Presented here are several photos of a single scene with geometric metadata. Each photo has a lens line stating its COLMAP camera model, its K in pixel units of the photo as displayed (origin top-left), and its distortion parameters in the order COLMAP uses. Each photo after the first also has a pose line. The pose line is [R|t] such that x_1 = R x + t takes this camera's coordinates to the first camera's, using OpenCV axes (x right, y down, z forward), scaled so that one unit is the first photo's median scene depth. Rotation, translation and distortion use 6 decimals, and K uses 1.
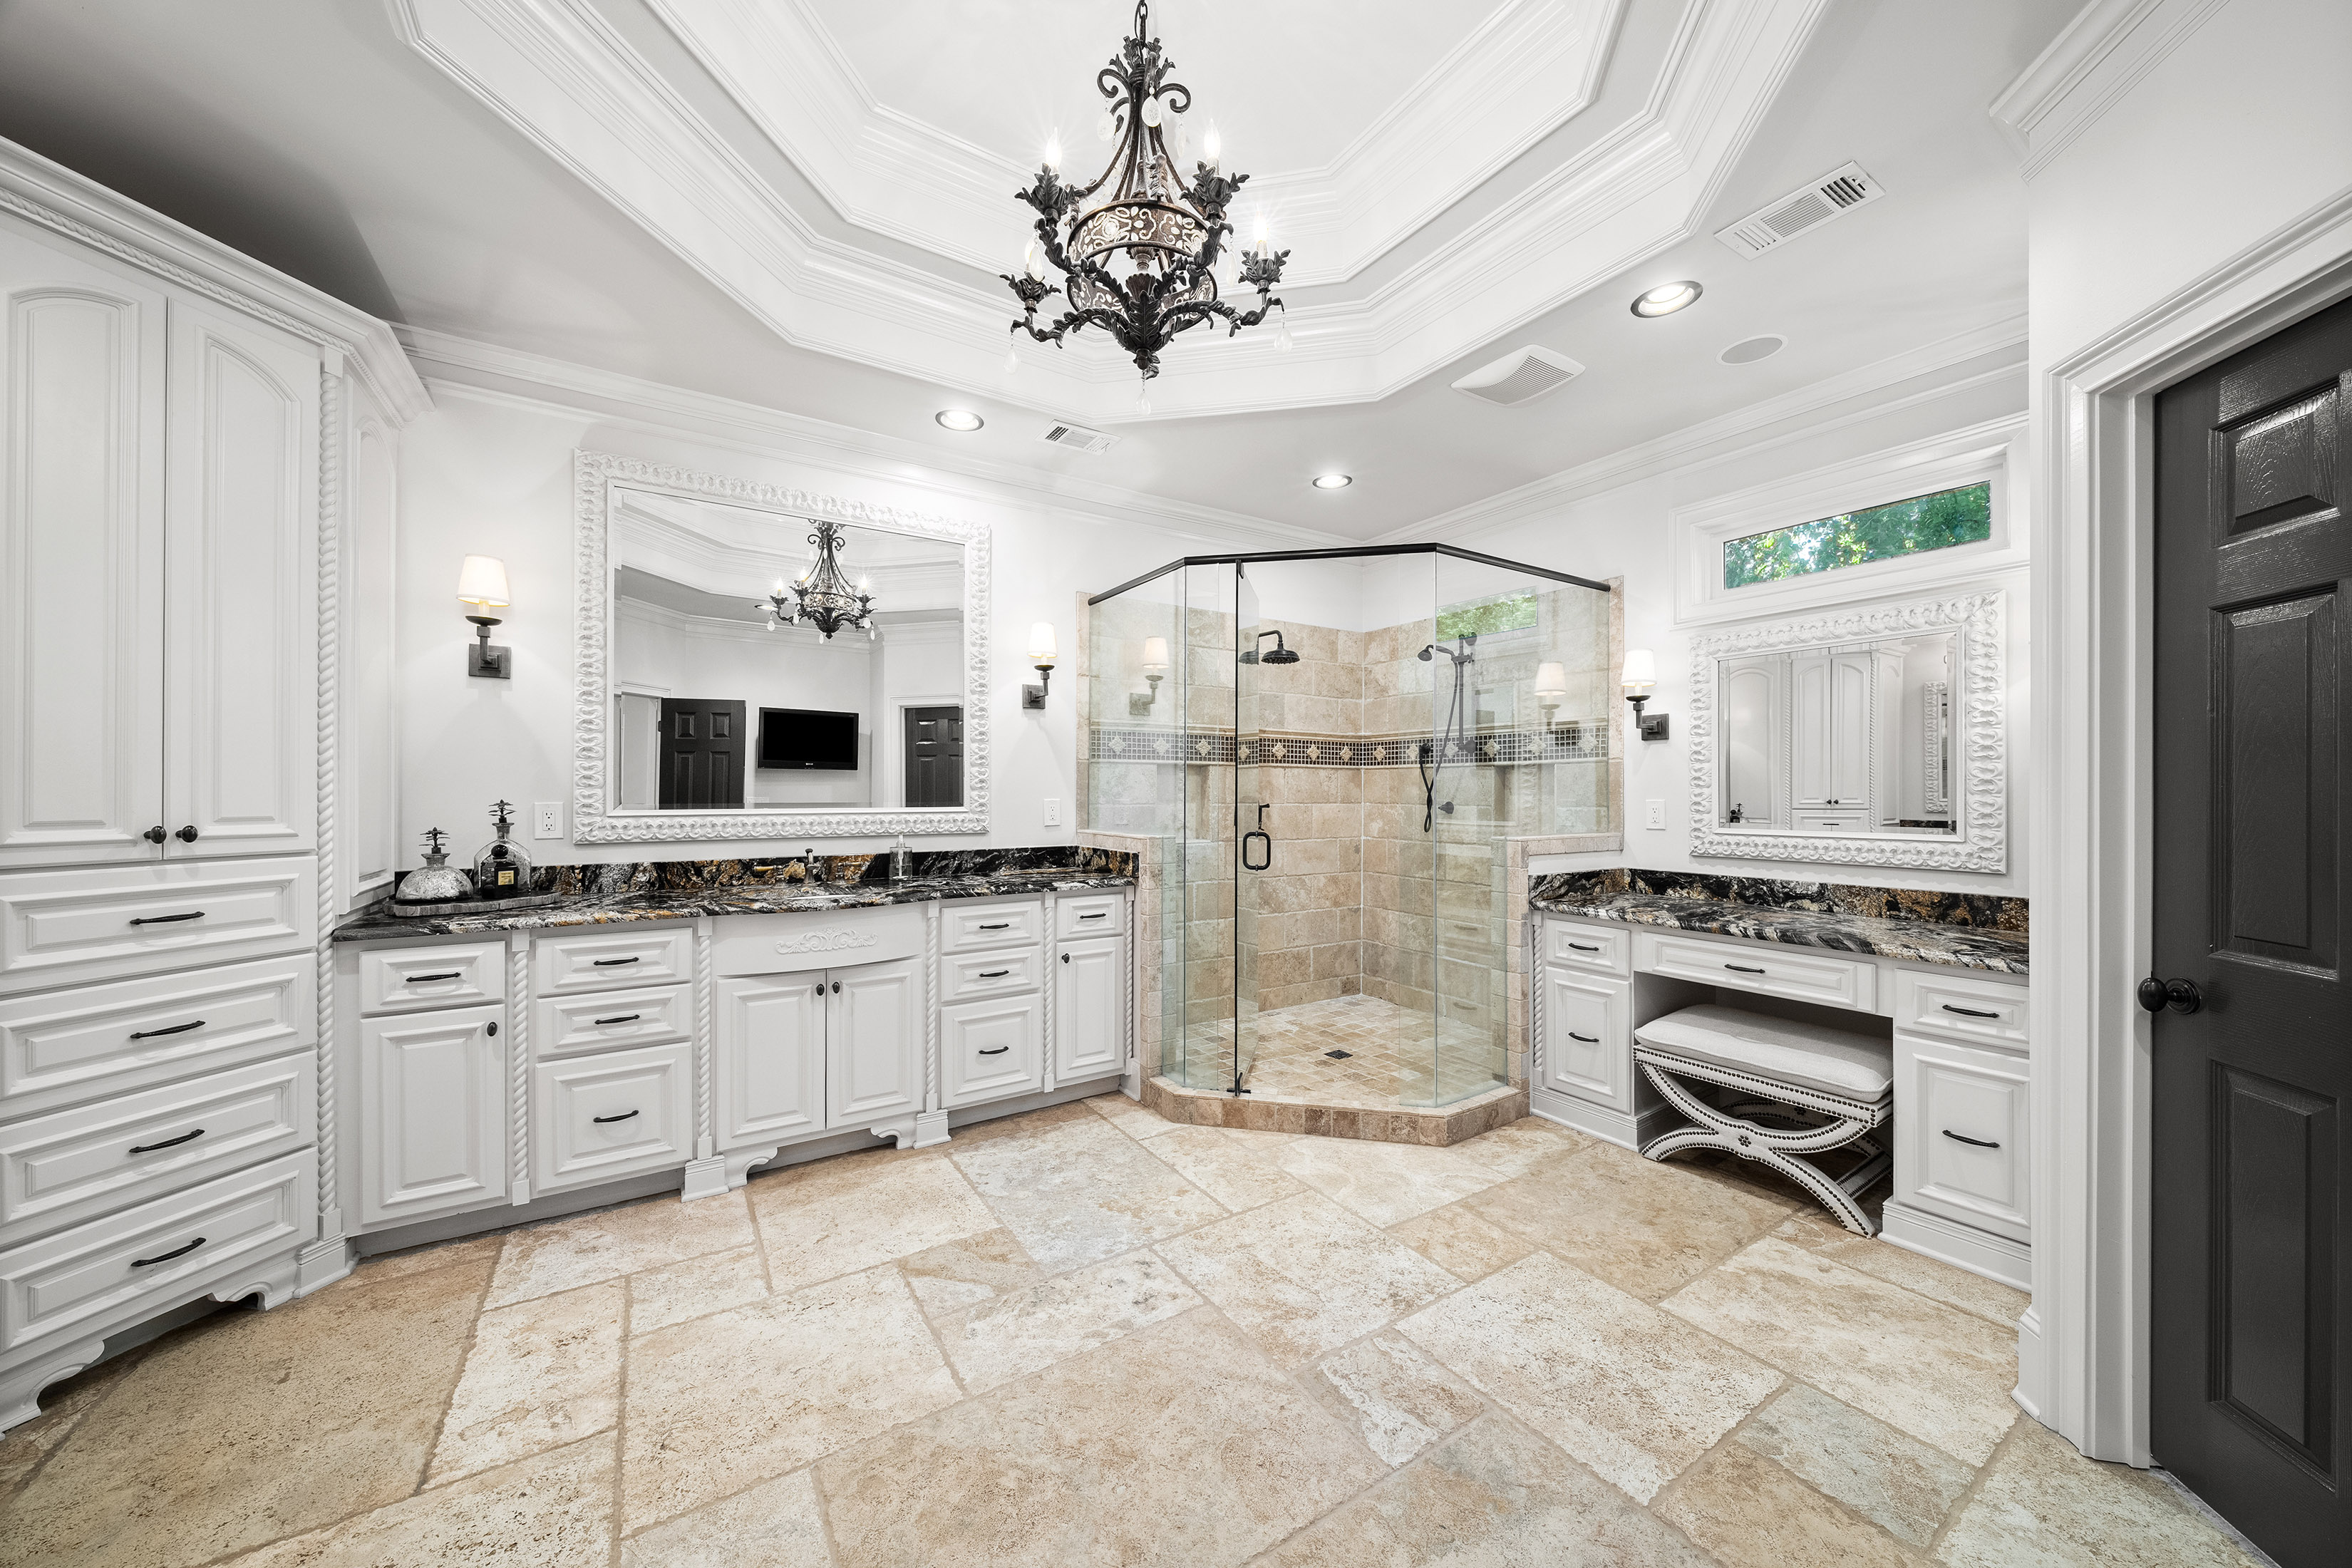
lens RADIAL K [[867.6, 0, 1191.6], [0, 867.6, 787.3], [0, 0, 1]] dist [-0.004224, 0.000385]
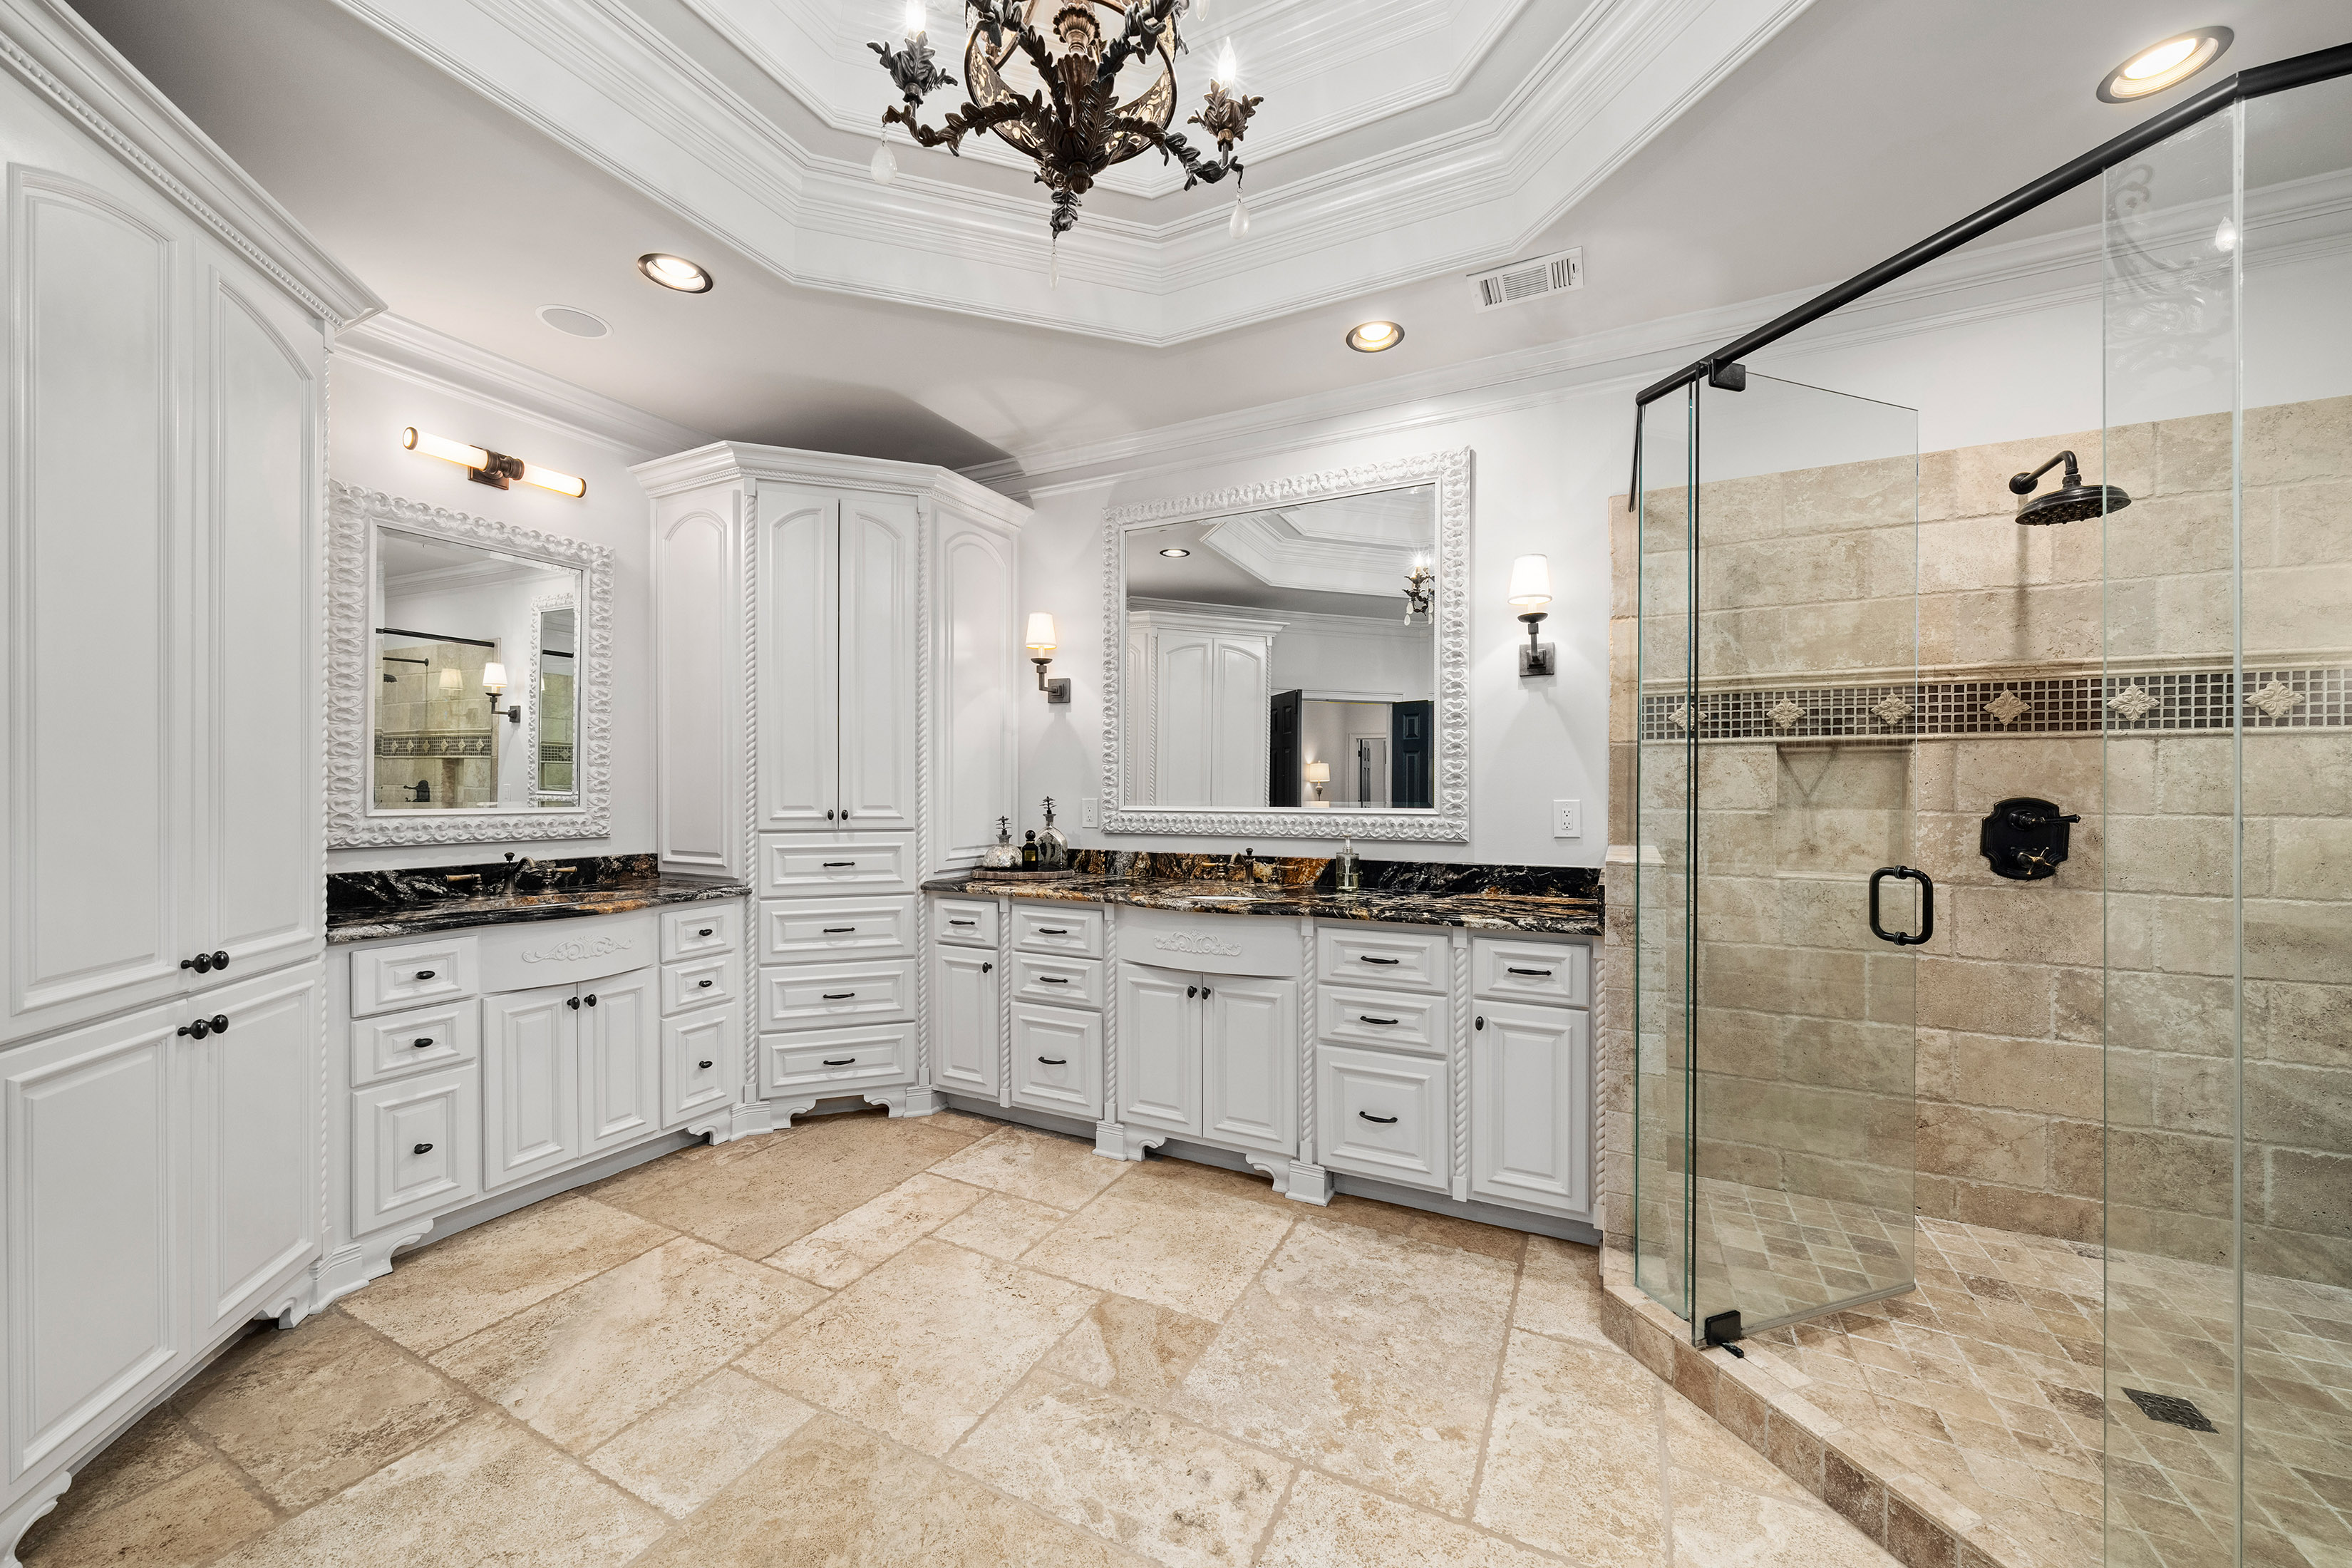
lens RADIAL K [[867.6, 0, 1131.1], [0, 867.6, 788.8], [0, 0, 1]] dist [-0.004224, 0.000385]
pose [[0.476002, -0.002326, -0.879441, 0.384202], [0.003863, 0.999992, -0.000554, 0.004280], [0.879436, -0.003133, 0.476007, 0.455153]]
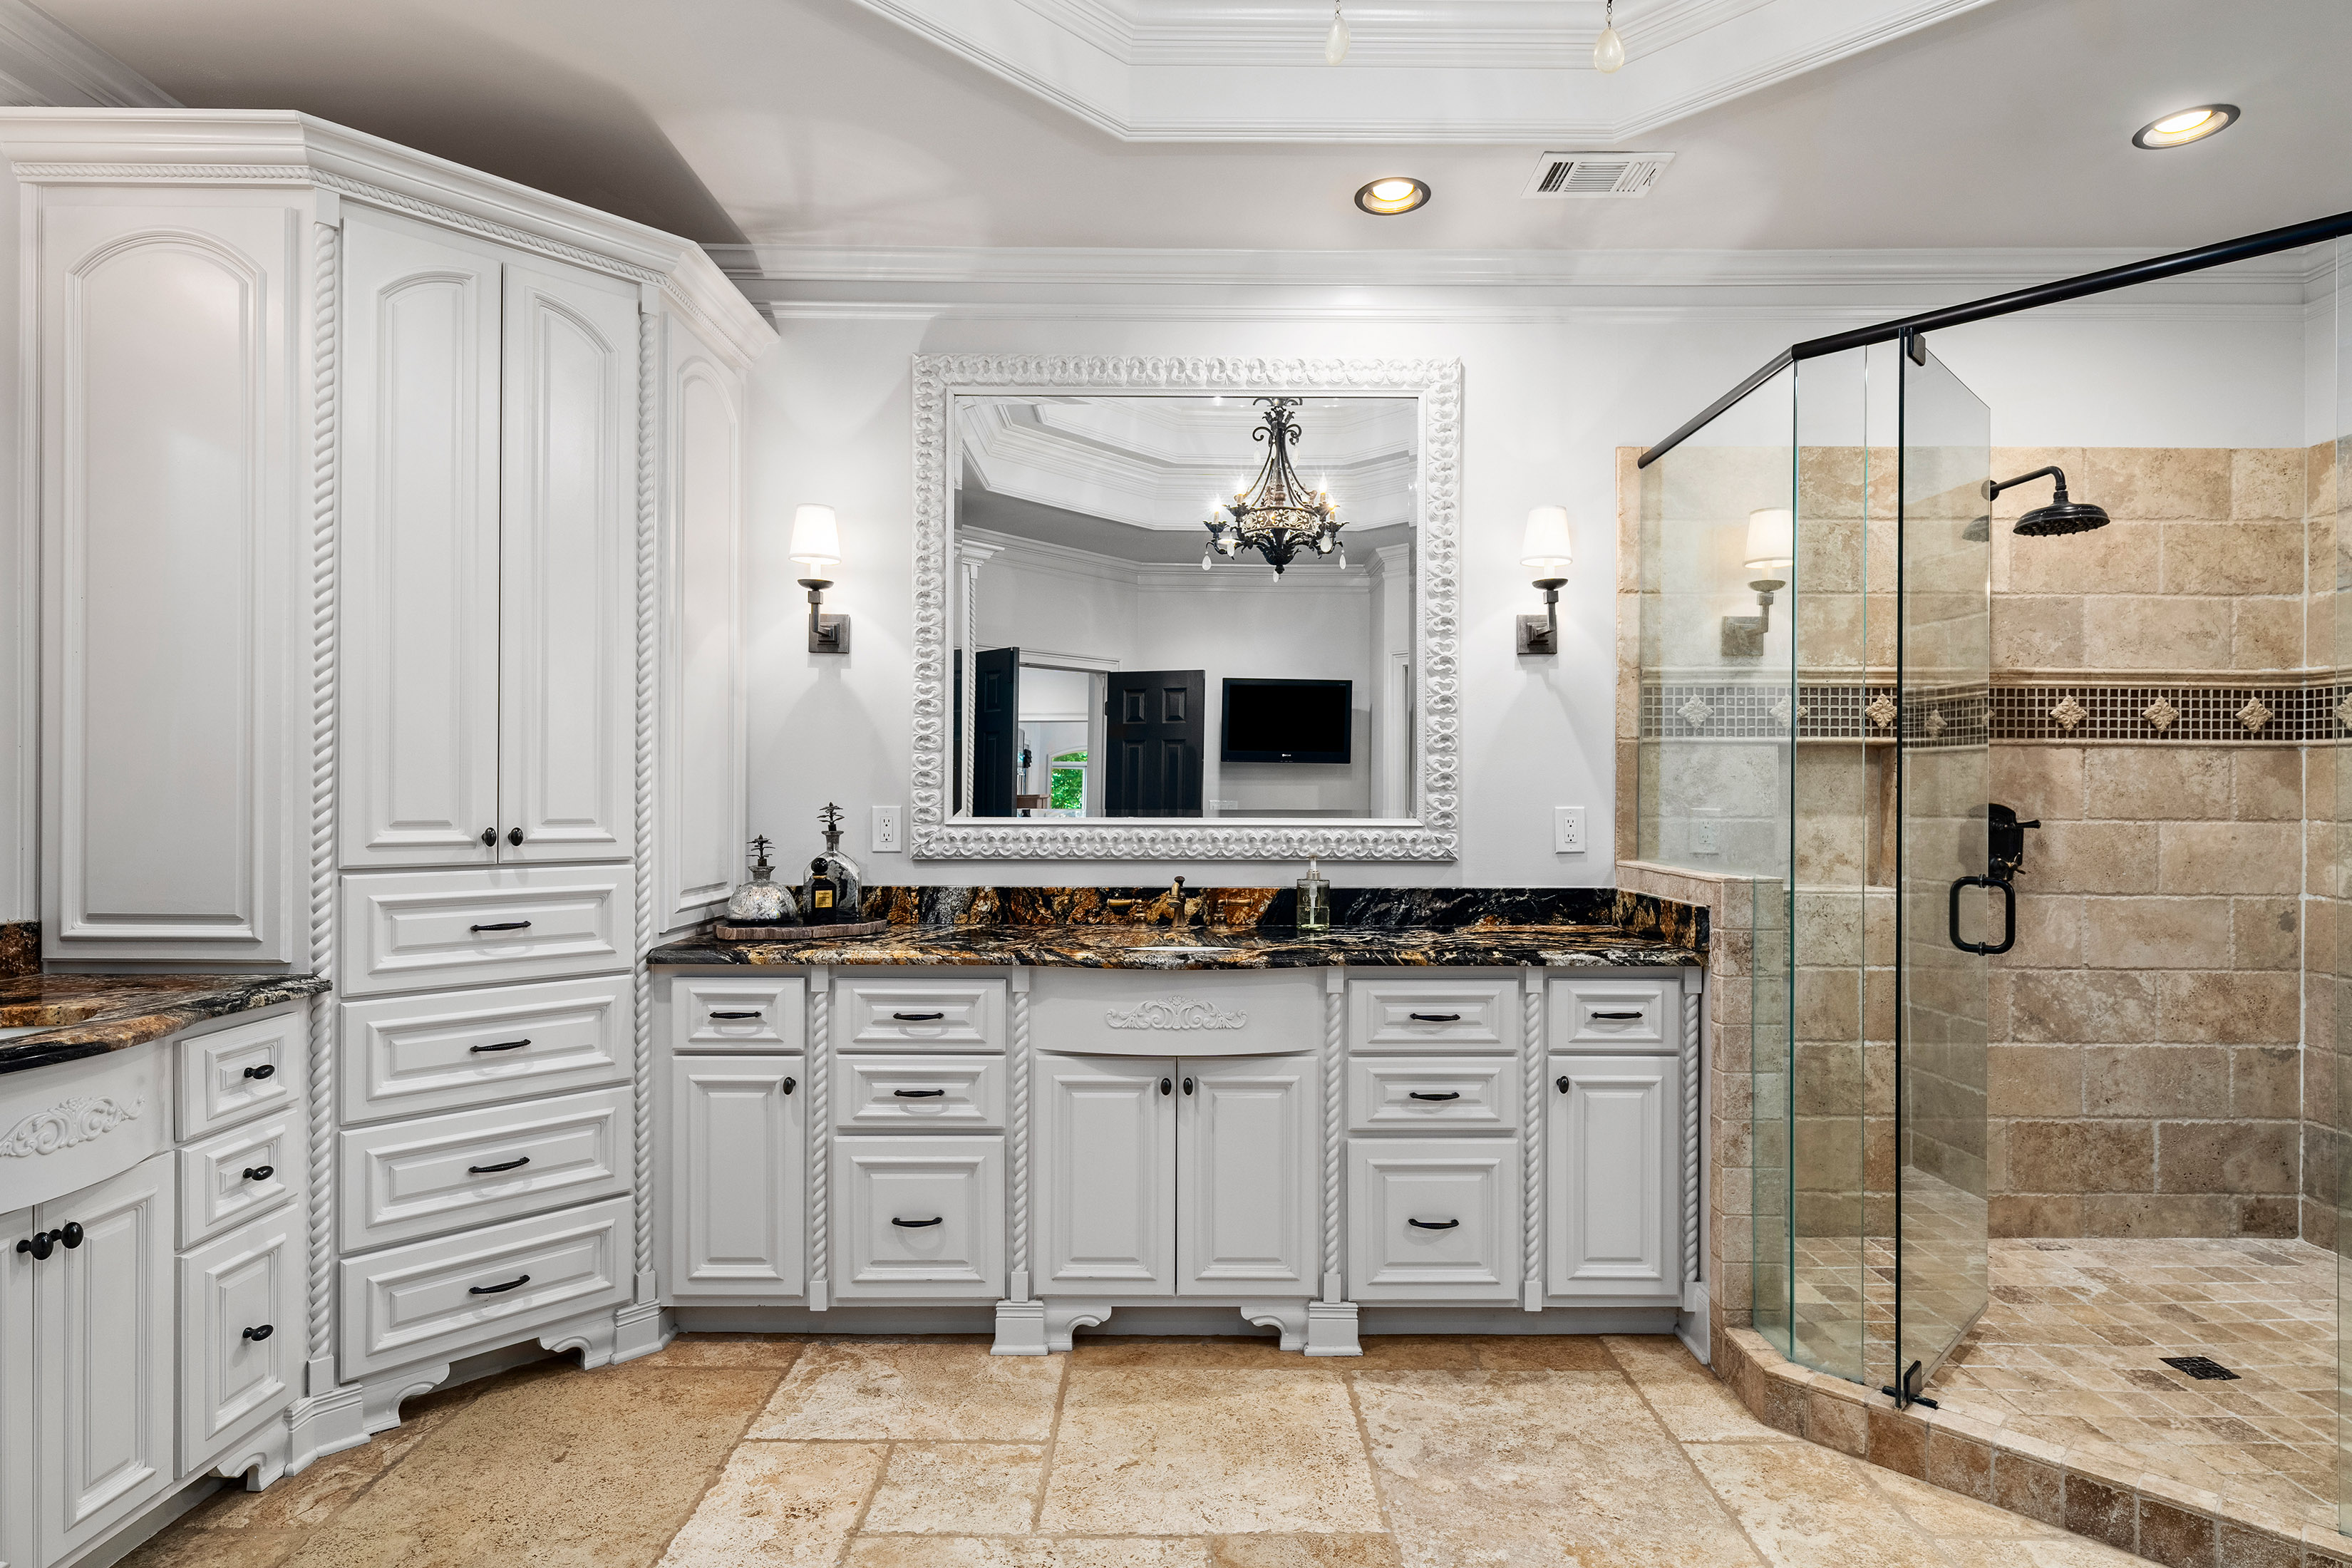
lens RADIAL K [[1280.2, 0, 1144.0], [0, 1280.2, 787.7], [0, 0, 1]] dist [0.005574, -0.003246]
pose [[0.828645, -0.000852, -0.559774, 0.111101], [-0.000037, 0.999999, -0.001577, 0.002412], [0.559775, 0.001327, 0.828644, 0.157125]]
